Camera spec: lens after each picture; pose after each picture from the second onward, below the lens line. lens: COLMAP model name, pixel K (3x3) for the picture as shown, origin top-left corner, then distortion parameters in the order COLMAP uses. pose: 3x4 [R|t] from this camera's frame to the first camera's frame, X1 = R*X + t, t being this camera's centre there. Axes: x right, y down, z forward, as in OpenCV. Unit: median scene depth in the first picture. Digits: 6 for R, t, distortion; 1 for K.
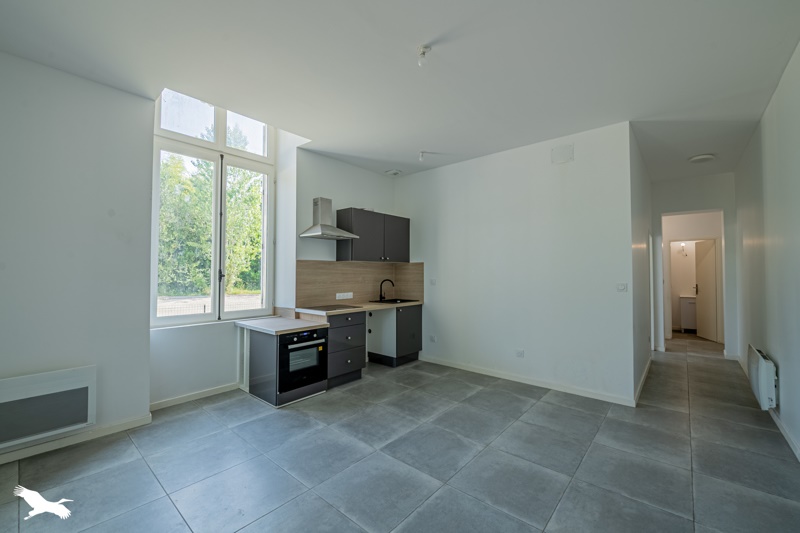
lens RADIAL K [[329.7, 0, 397.7], [0, 329.7, 264.3], [0, 0, 1]] dist [0.000188, -0.000105]
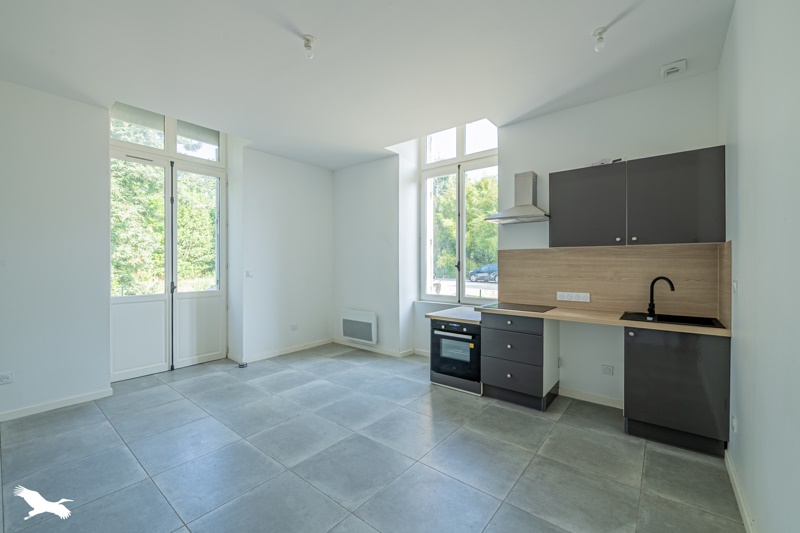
lens RADIAL K [[329.7, 0, 397.7], [0, 329.7, 264.3], [0, 0, 1]] dist [0.000188, -0.000105]
pose [[0.032944, 0.002184, -0.999455, 0.676199], [0.023726, 0.999714, 0.002967, 0.018966], [0.999176, -0.023811, 0.032883, 0.758067]]
